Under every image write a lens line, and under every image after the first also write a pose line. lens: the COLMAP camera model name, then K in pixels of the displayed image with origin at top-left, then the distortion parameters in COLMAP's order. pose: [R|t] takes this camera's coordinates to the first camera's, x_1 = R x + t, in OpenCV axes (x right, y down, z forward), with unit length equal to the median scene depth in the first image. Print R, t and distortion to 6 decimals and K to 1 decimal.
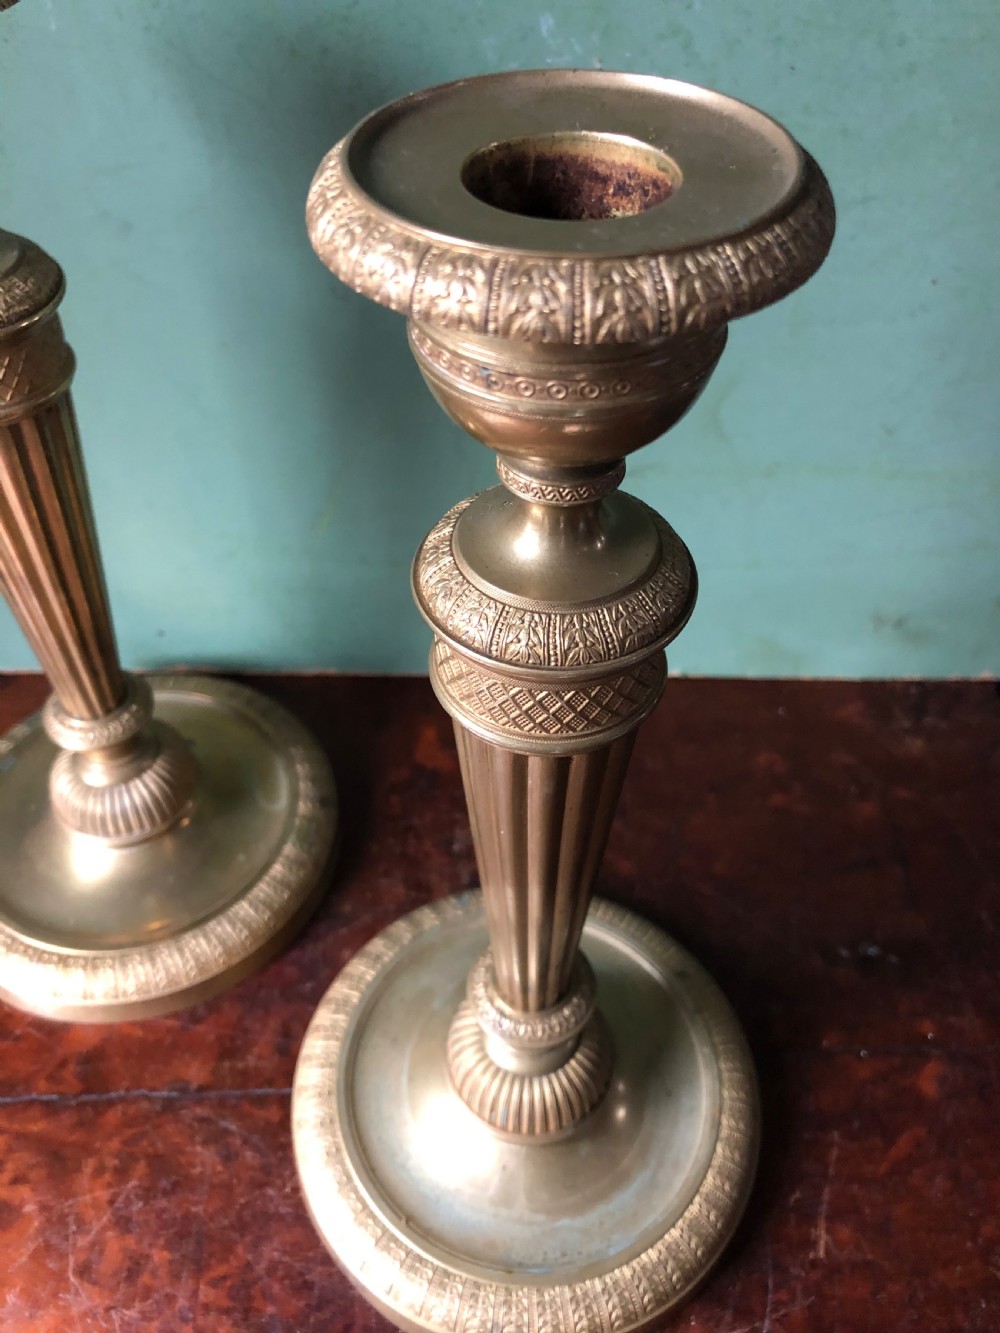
lens RADIAL K [[1113.0, 0, 496.5], [0, 1113.0, 673.0], [0, 0, 1]] dist [0.000708, -0.024708]
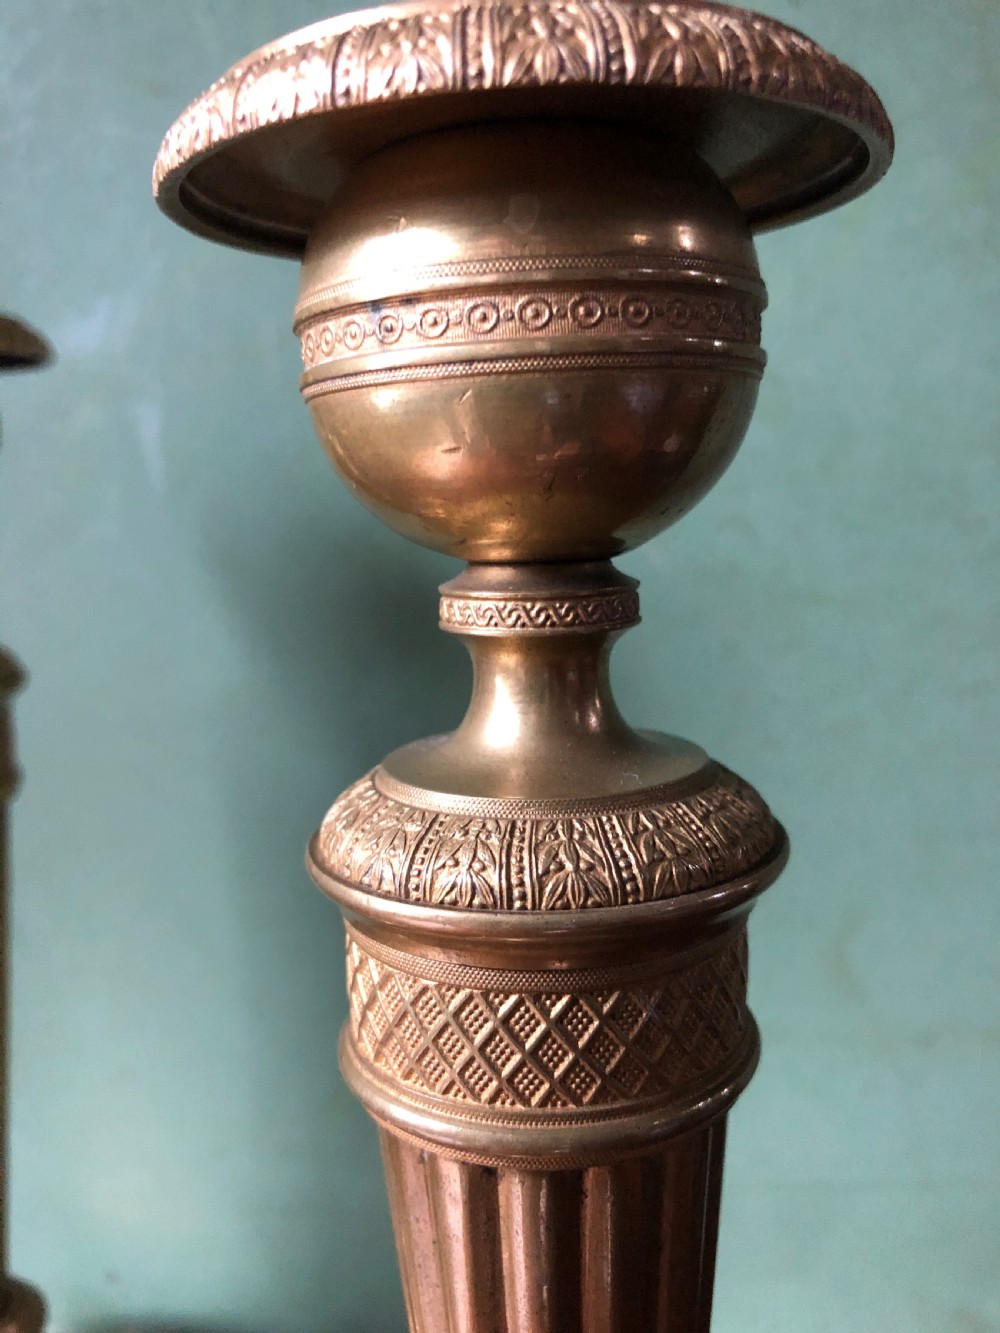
lens RADIAL K [[1113.0, 0, 466.1], [0, 1113.0, 652.8], [0, 0, 1]] dist [0.000708, -0.024708]
pose [[0.992913, -0.025436, -0.116090, 0.090724], [-0.051397, 0.788846, -0.612439, 0.223416], [0.107155, 0.614065, 0.781948, 0.504530]]
